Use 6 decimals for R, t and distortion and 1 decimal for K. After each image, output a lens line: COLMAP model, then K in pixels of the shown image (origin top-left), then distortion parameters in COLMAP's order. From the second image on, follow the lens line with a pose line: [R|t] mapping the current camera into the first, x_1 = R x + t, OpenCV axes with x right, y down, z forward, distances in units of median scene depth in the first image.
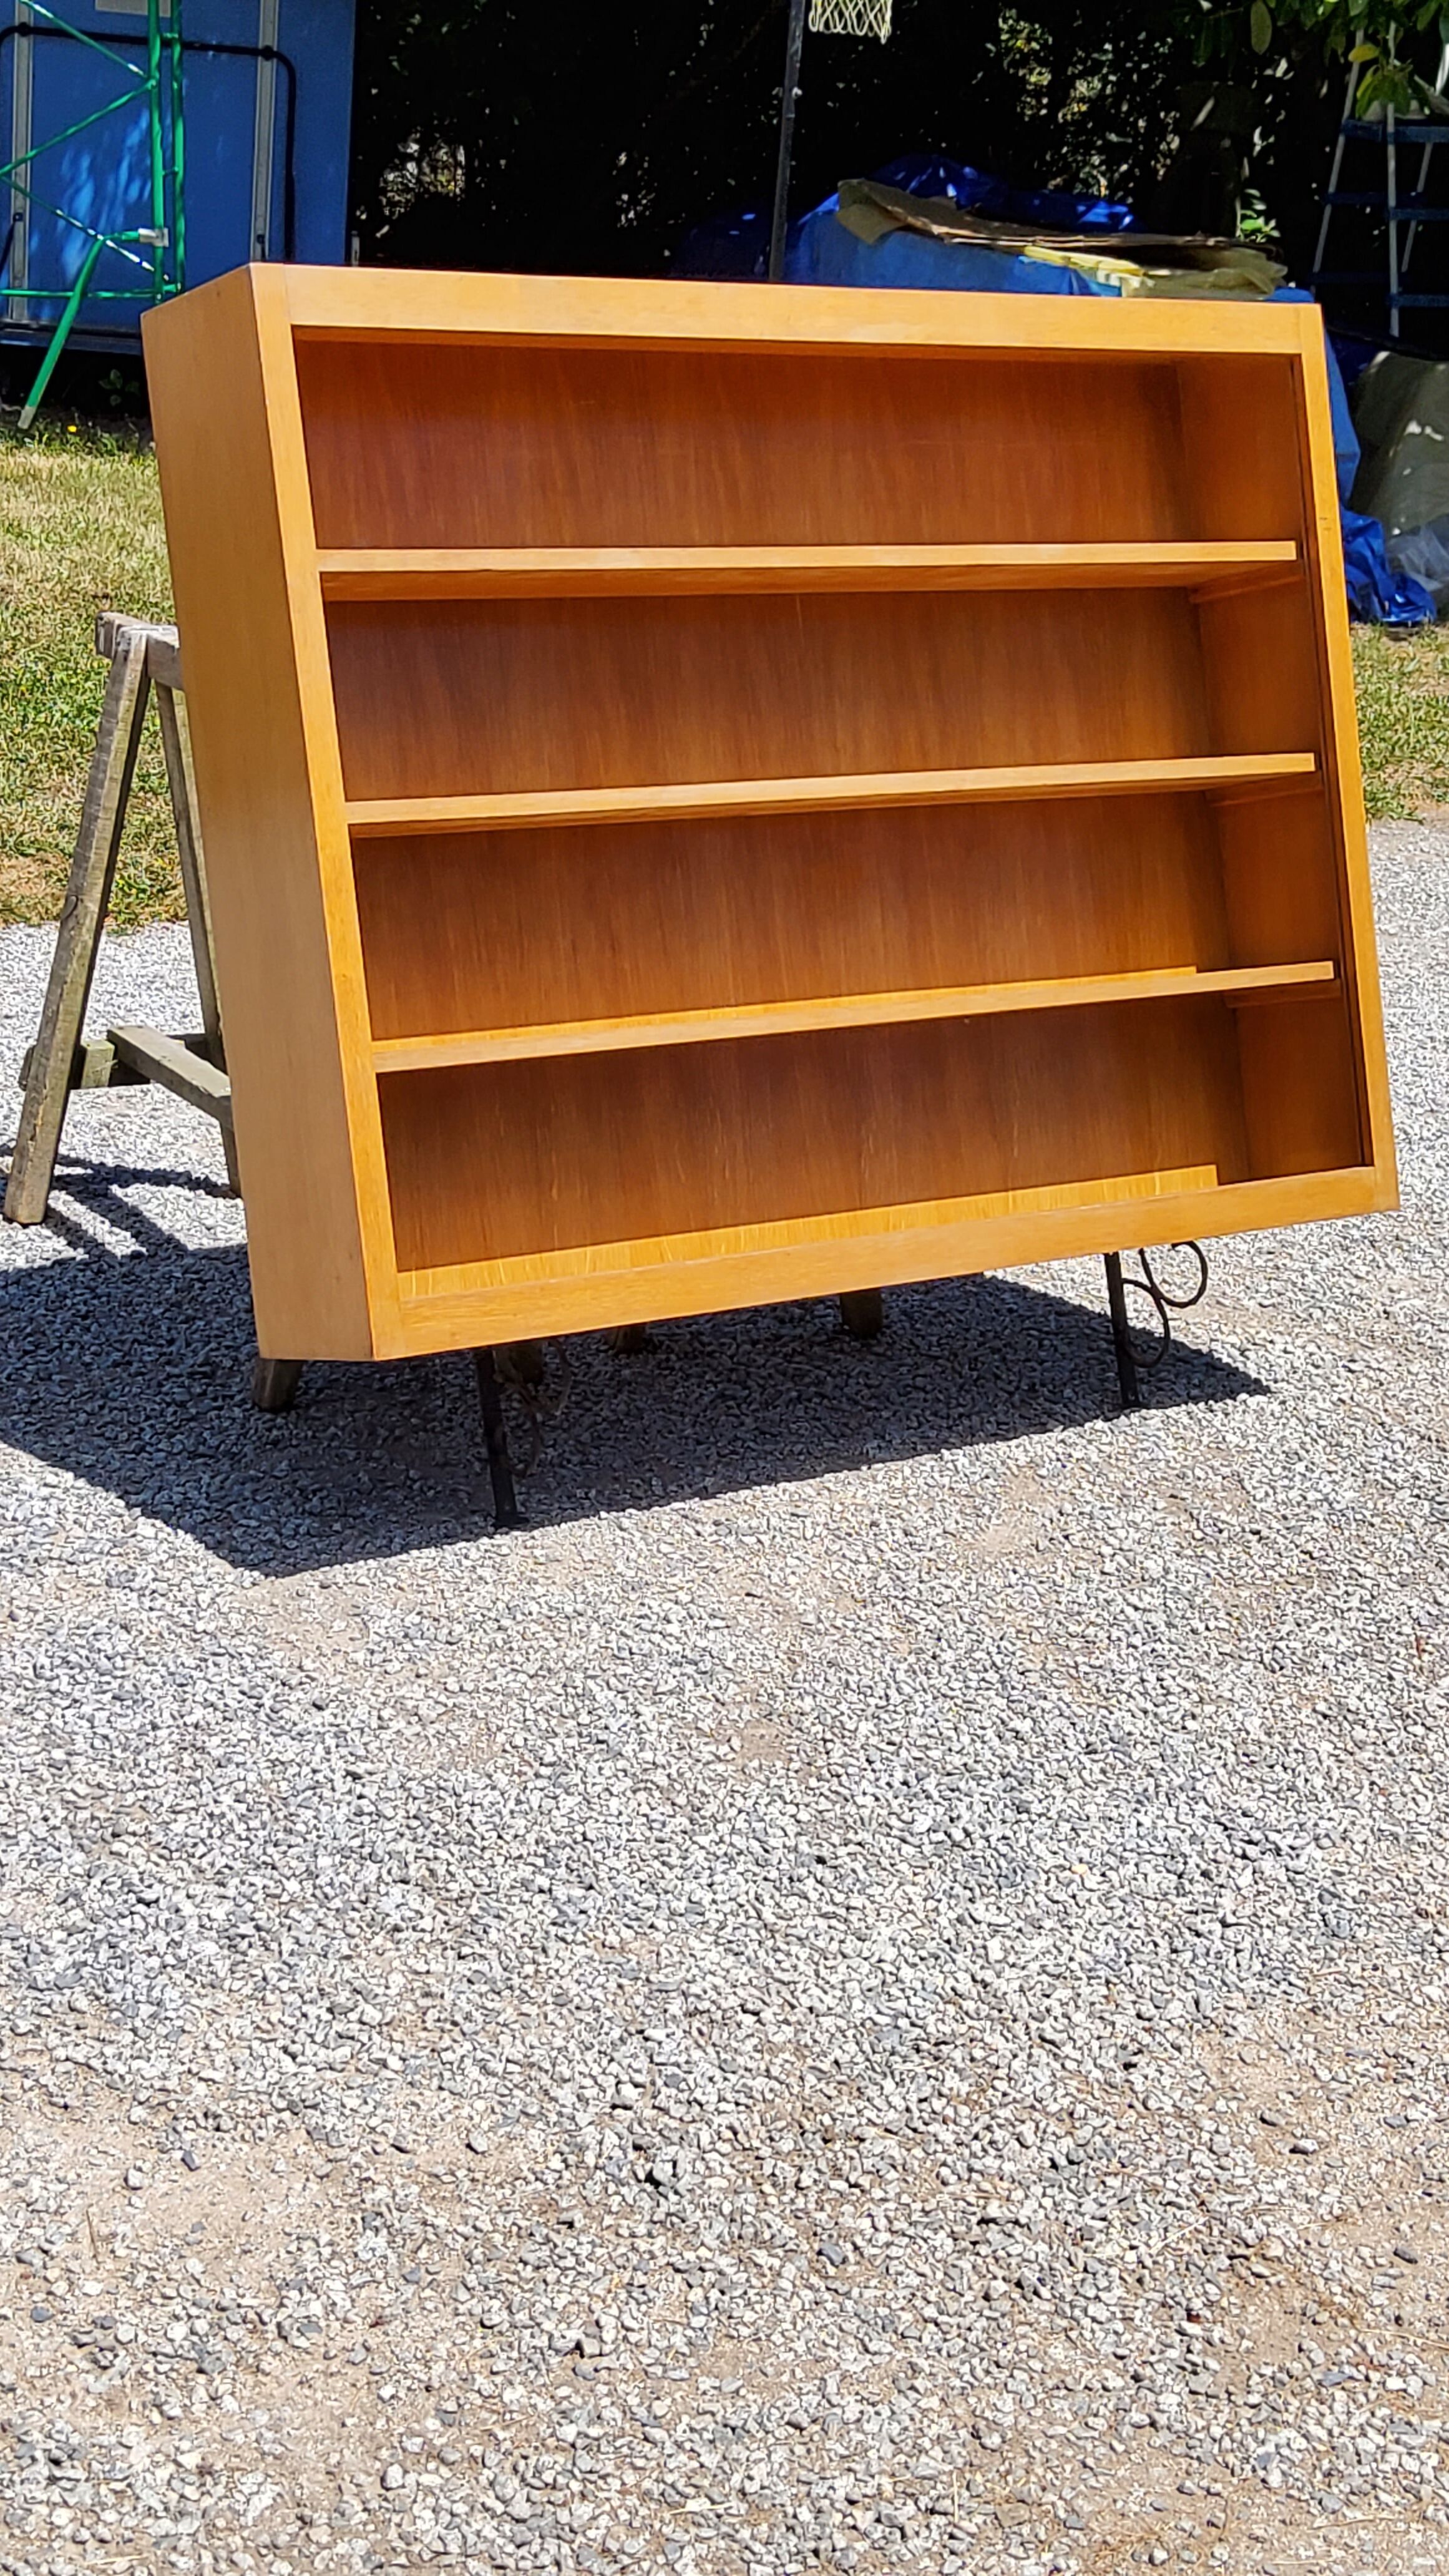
lens RADIAL K [[3886.7, 0, 779.2], [0, 3886.7, 1244.5], [0, 0, 1]] dist [0.138698, -0.135865]
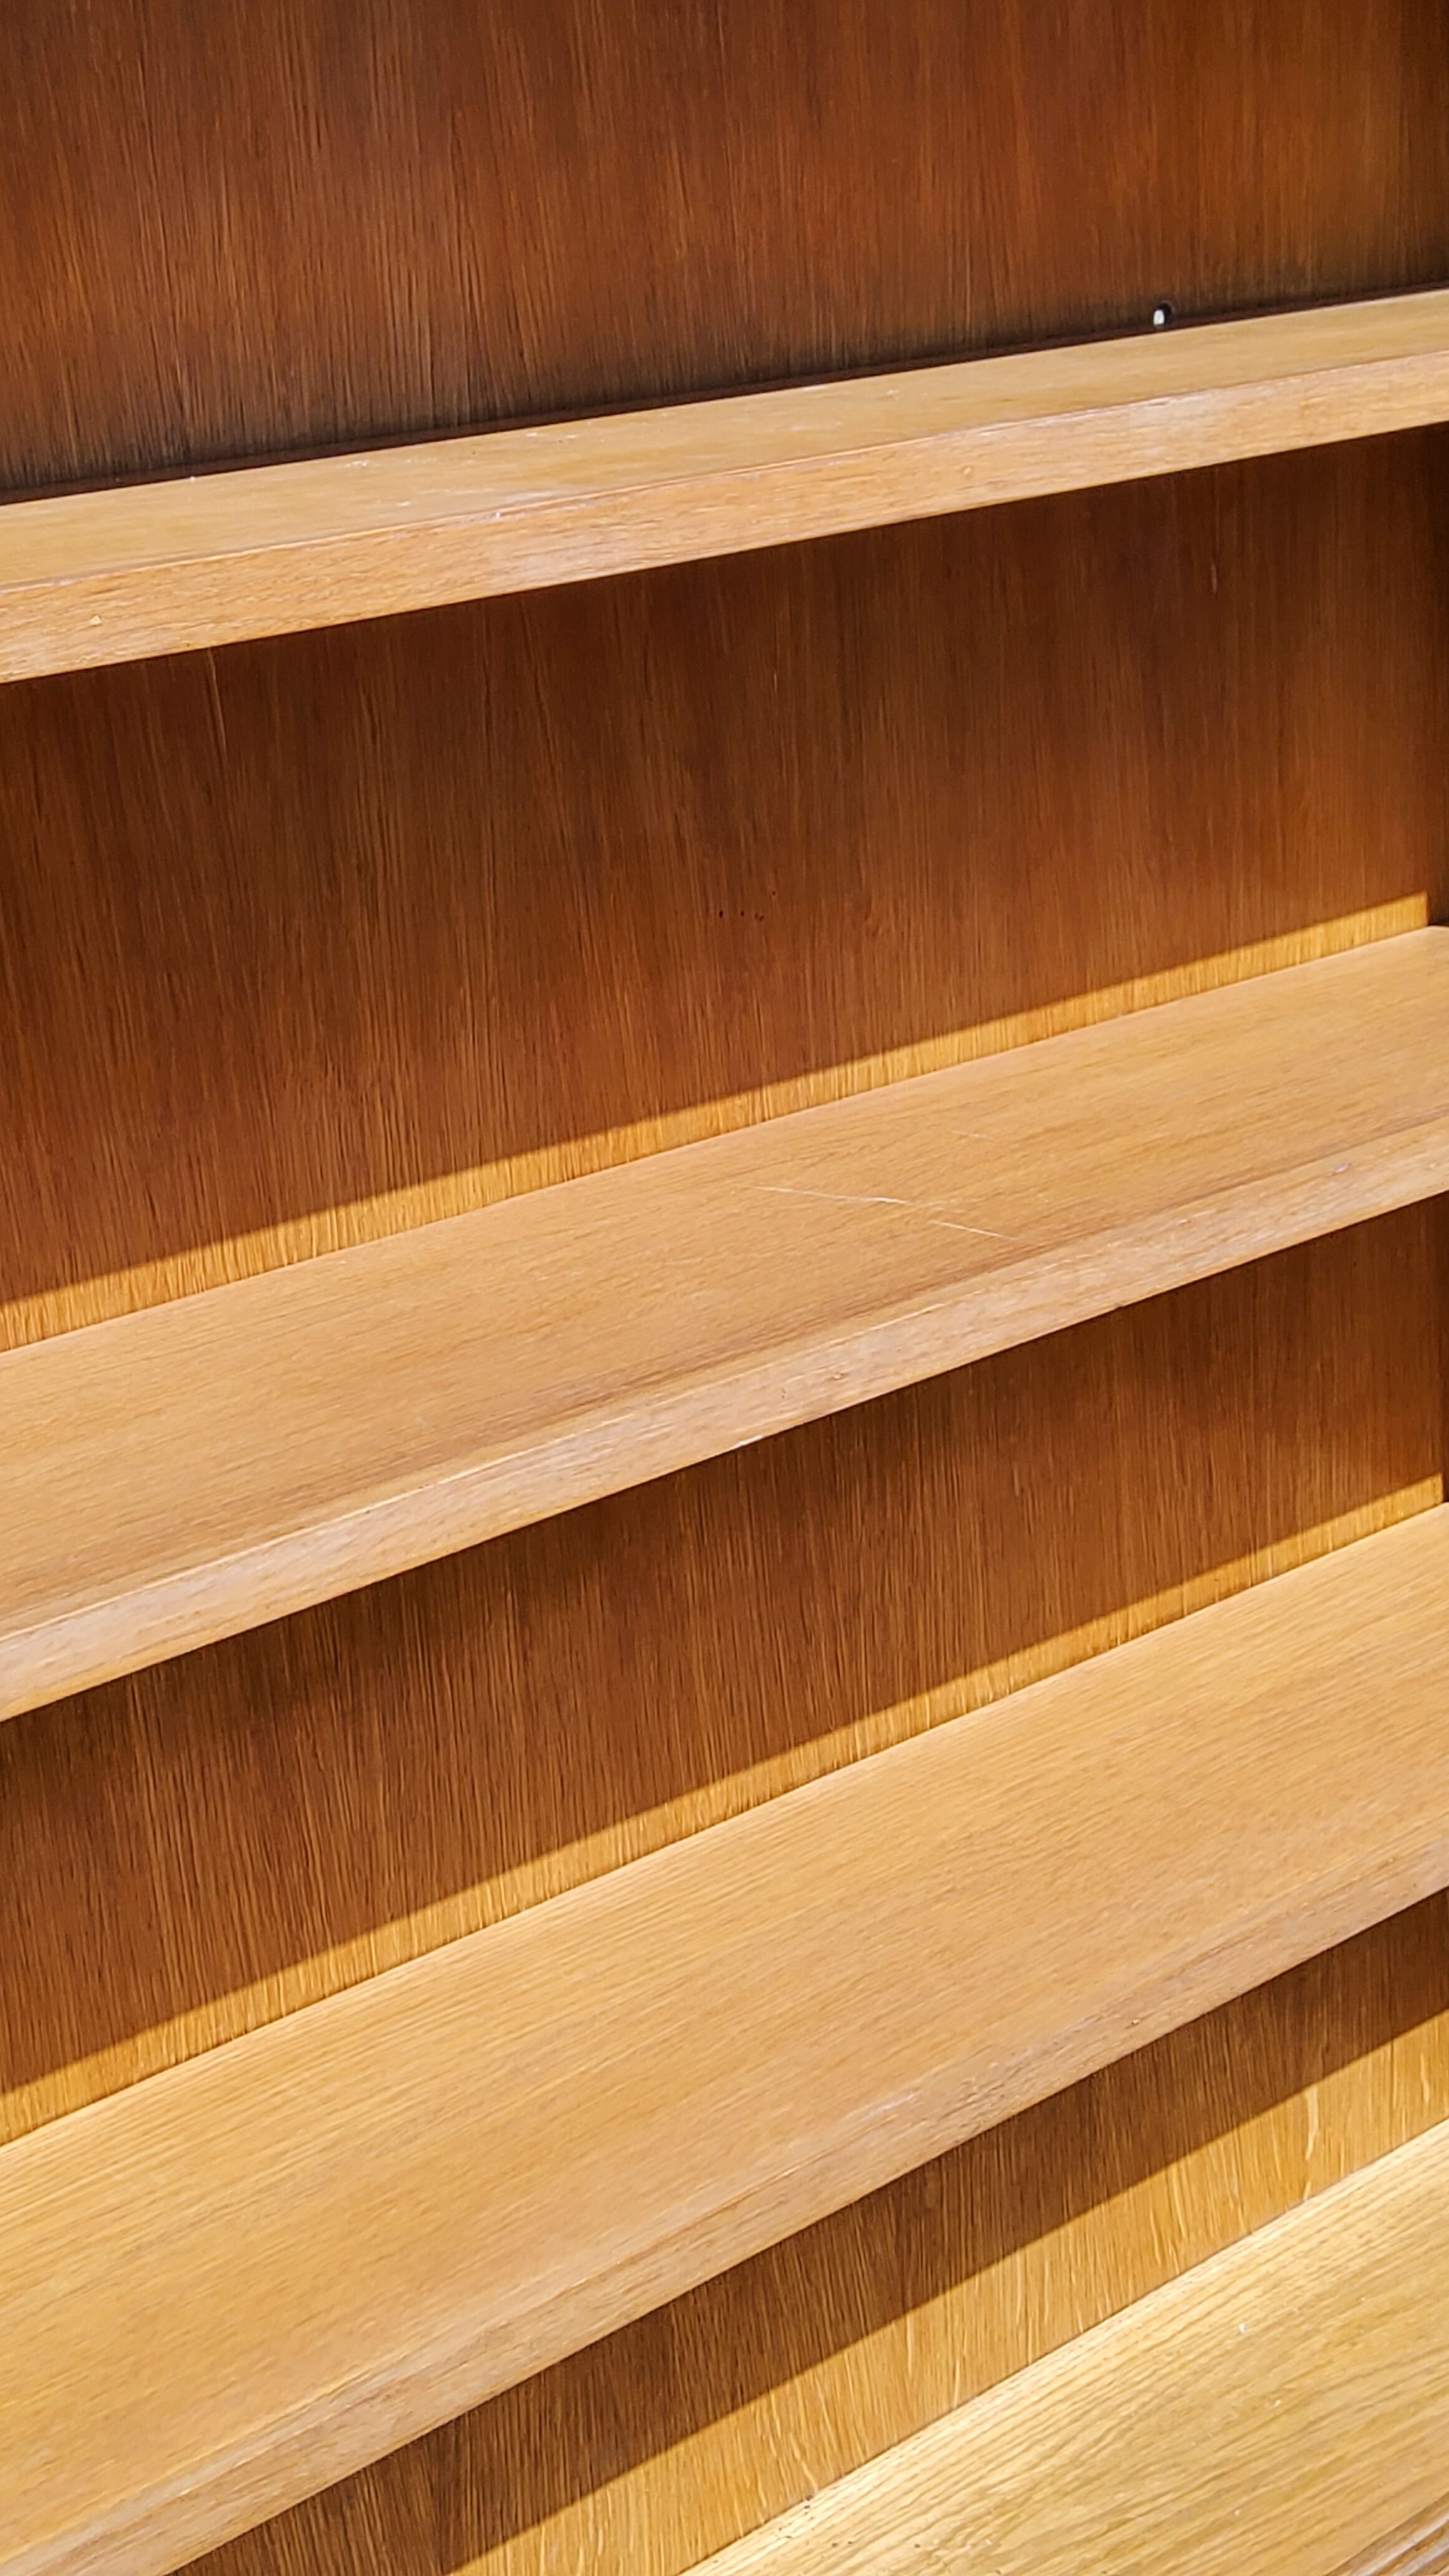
lens RADIAL K [[3886.7, 0, 779.2], [0, 3886.7, 1244.5], [0, 0, 1]] dist [0.138698, -0.135865]
pose [[0.995902, 0.000539, 0.090439, 0.019589], [-0.022414, 0.970256, 0.241041, -0.181709], [-0.087619, -0.242080, 0.966292, 0.718754]]
